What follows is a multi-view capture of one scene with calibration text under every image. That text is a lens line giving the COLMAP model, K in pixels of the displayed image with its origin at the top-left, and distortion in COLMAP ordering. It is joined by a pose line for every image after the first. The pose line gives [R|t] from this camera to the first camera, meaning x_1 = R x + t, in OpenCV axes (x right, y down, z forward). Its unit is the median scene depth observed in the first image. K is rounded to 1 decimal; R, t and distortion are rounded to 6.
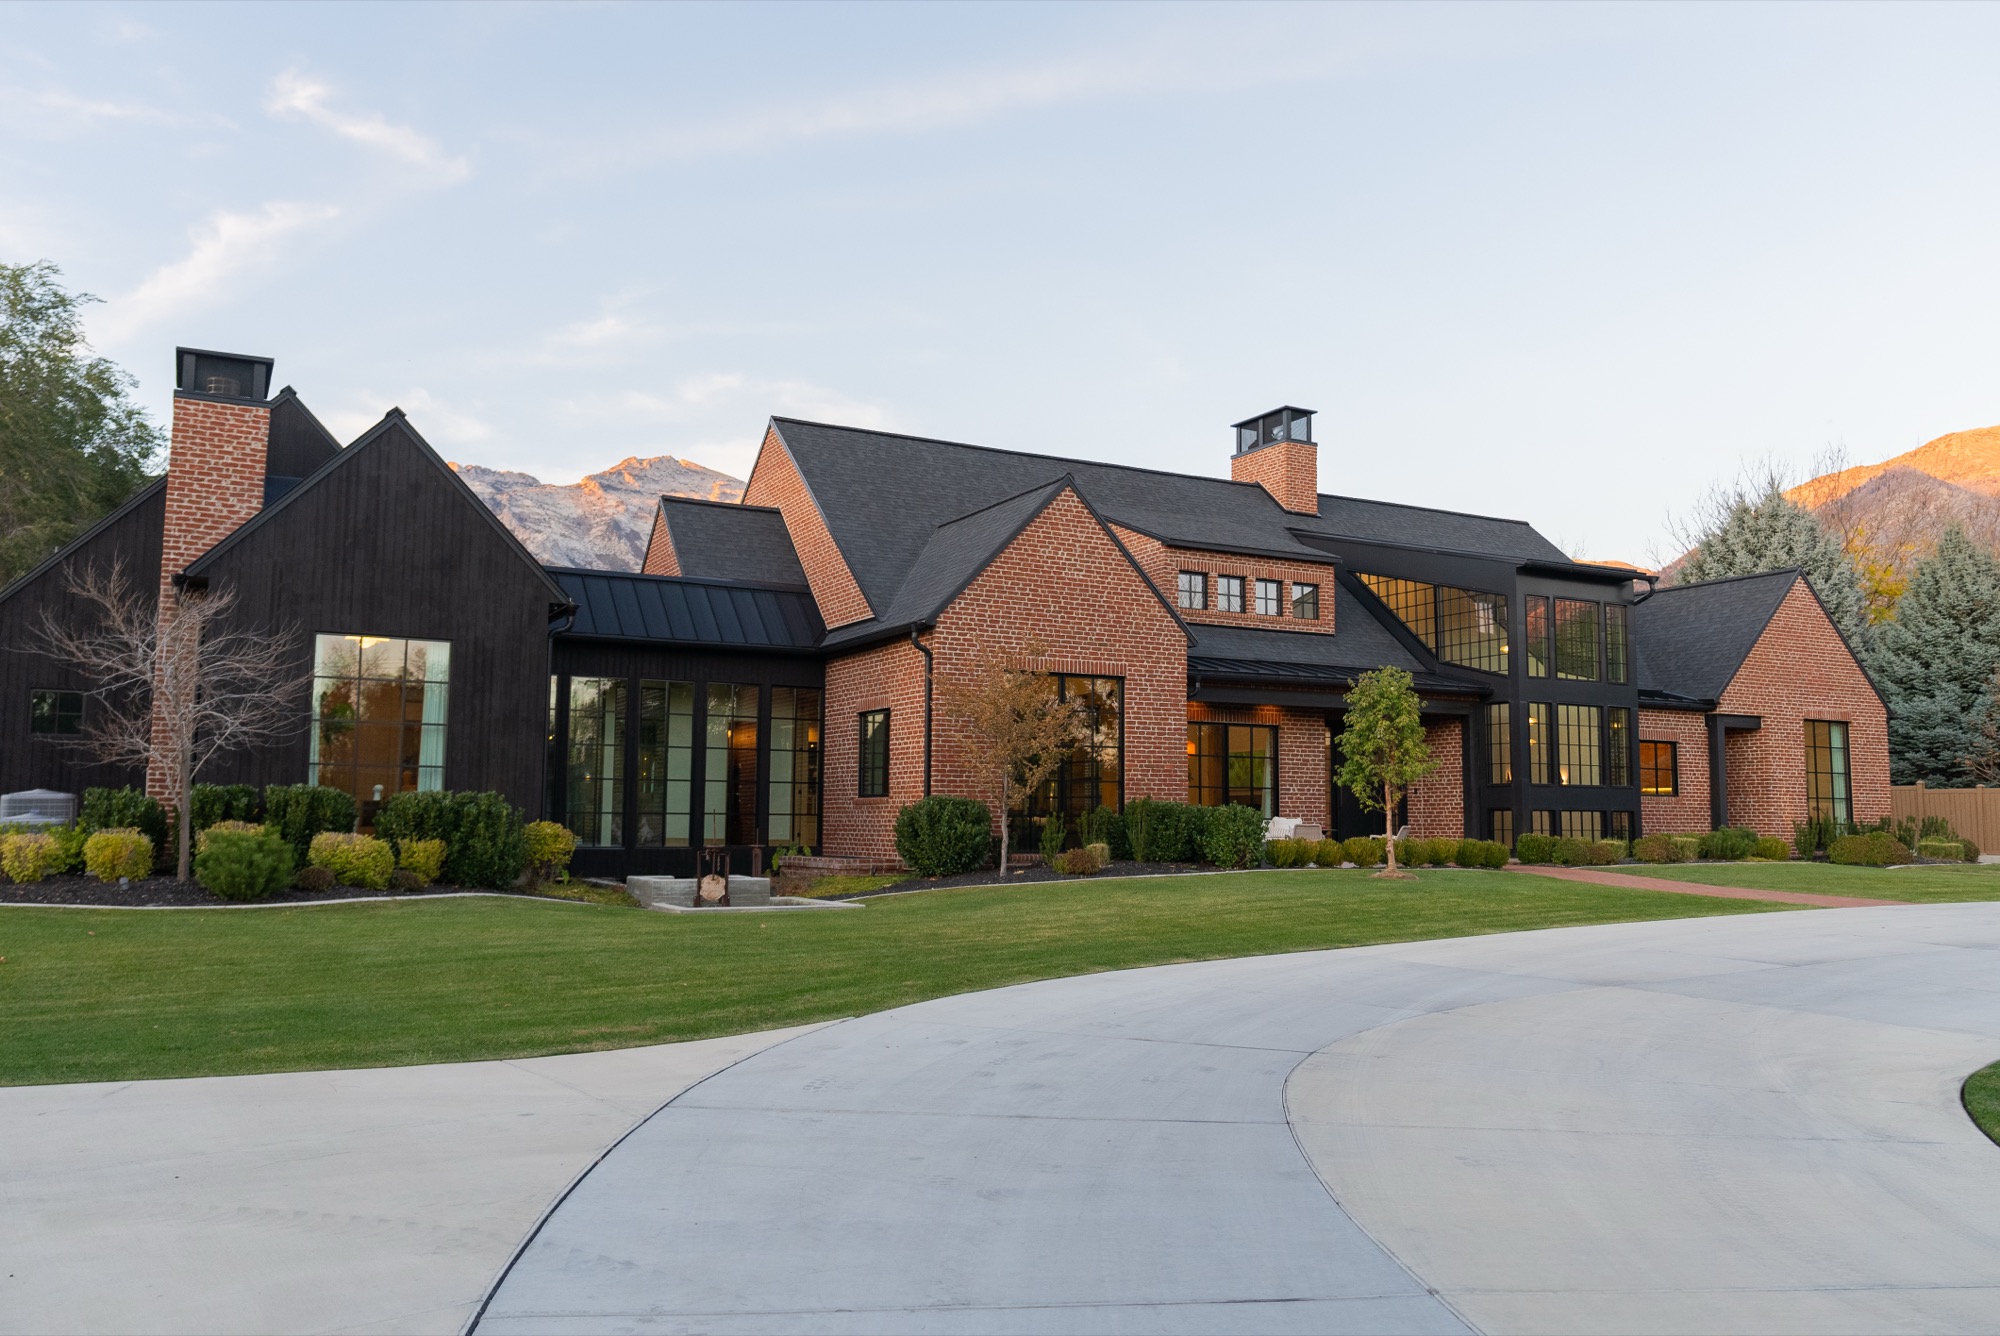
lens RADIAL K [[1537.9, 0, 1005.9], [0, 1537.9, 664.8], [0, 0, 1]] dist [0.005952, -0.000108]
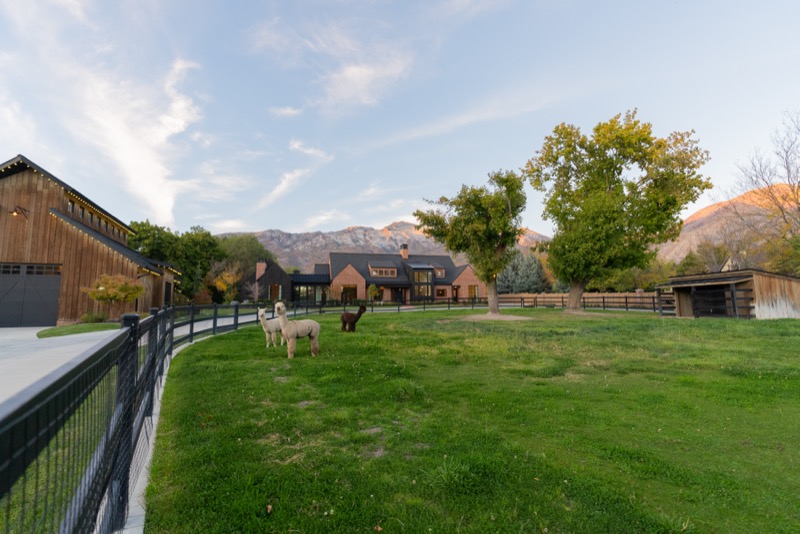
lens RADIAL K [[375.2, 0, 405.8], [0, 375.2, 262.1], [0, 0, 1]] dist [-0.013748, 0.007831]
pose [[0.973415, -0.043666, -0.224850, 0.726692], [0.040740, 0.999014, -0.017636, -0.062856], [0.225398, 0.008007, 0.974234, -0.895919]]
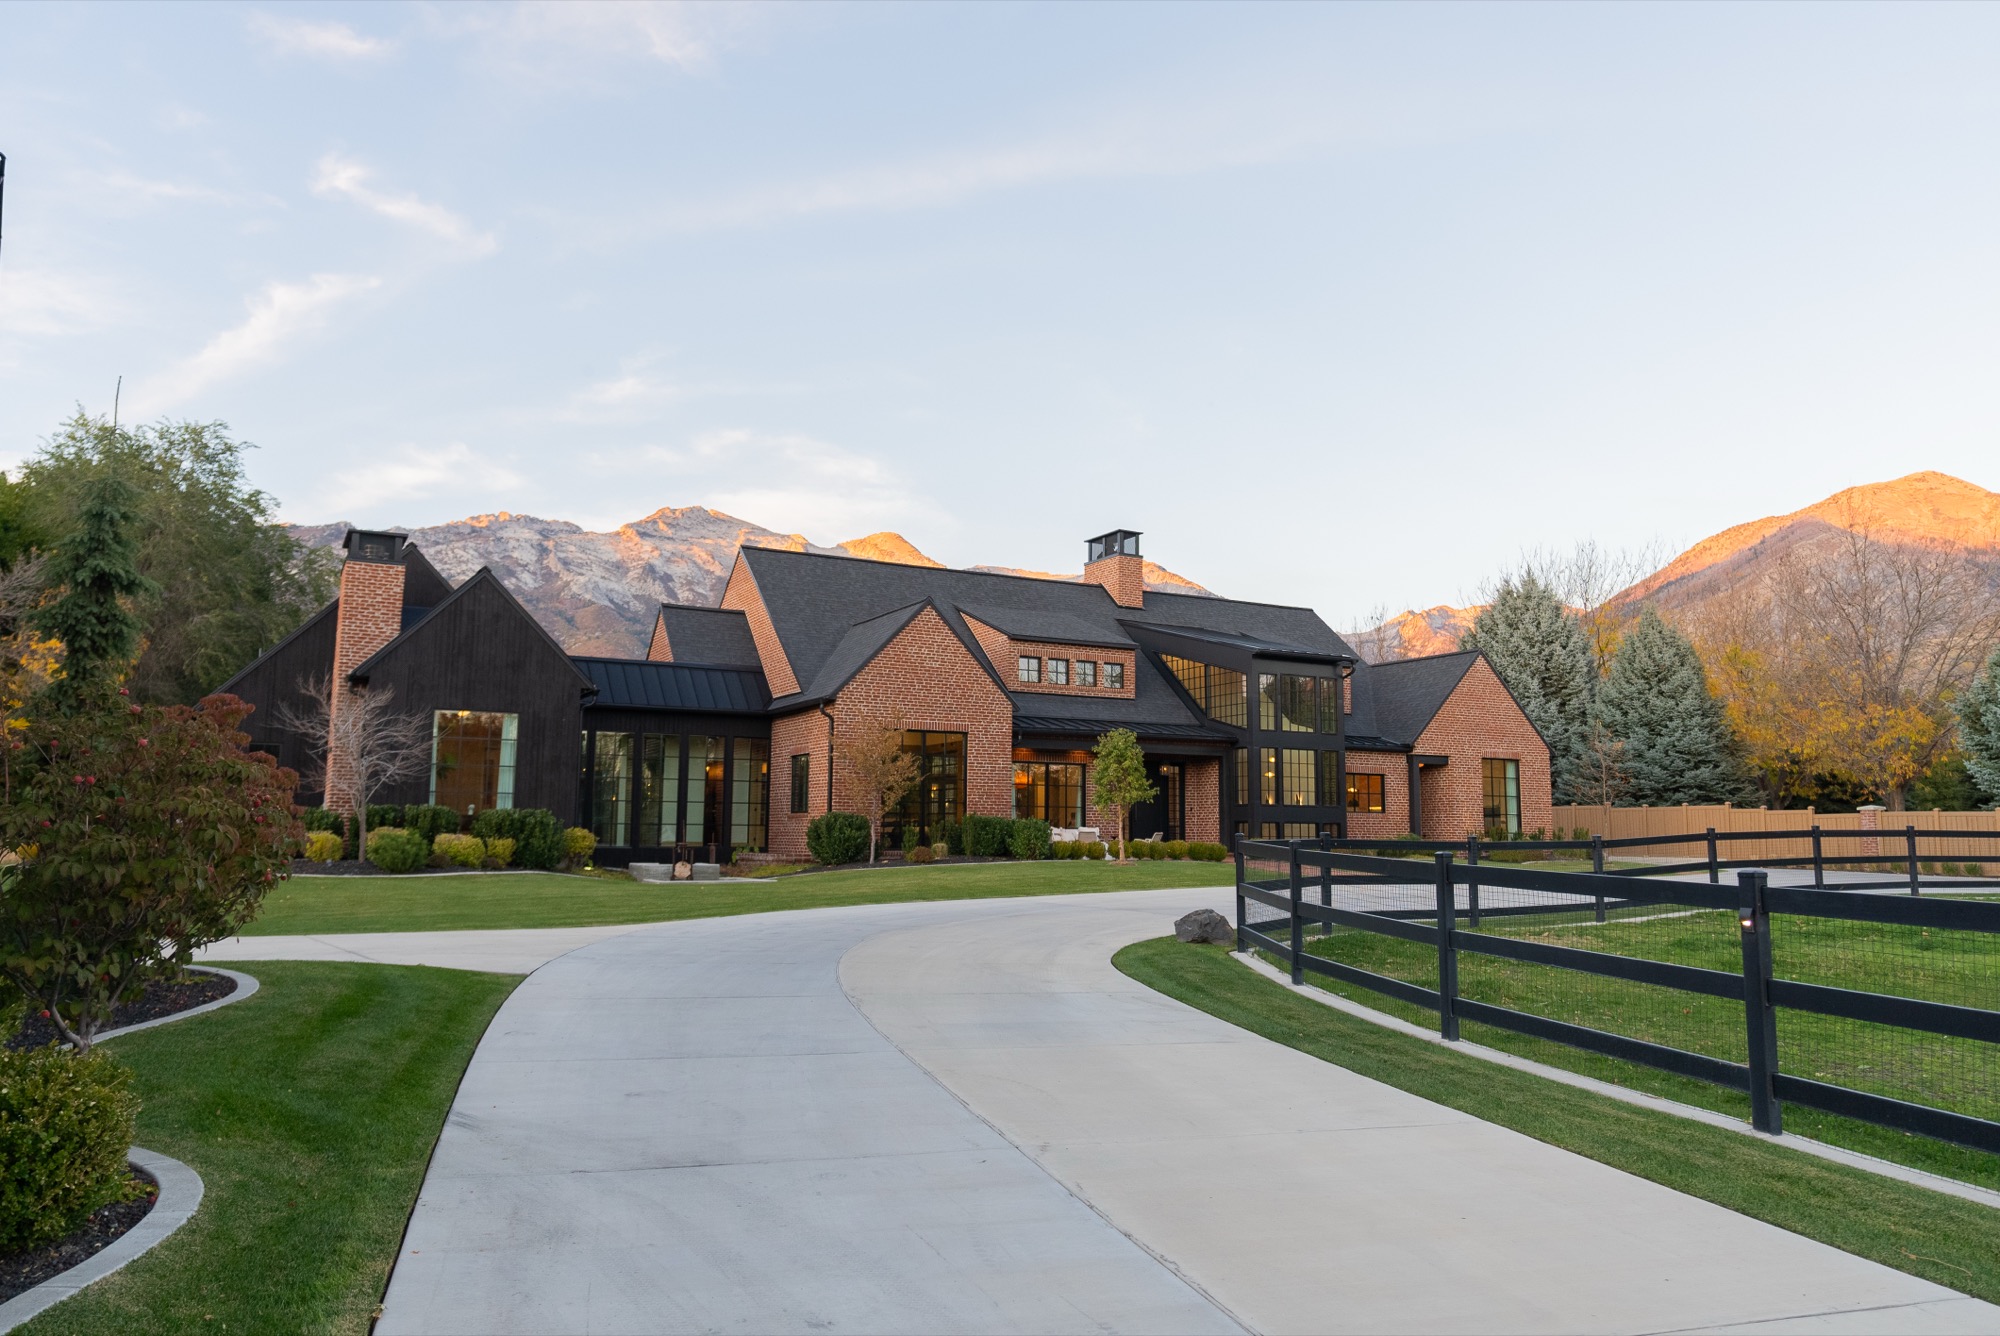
lens RADIAL K [[1401.8, 0, 1009.2], [0, 1401.8, 661.2], [0, 0, 1]] dist [0.000631, 0.003798]
pose [[0.999998, 0.000905, 0.001847, 0.099668], [-0.000862, 0.999733, -0.023112, -0.025756], [-0.001867, 0.023110, 0.999731, -0.312859]]
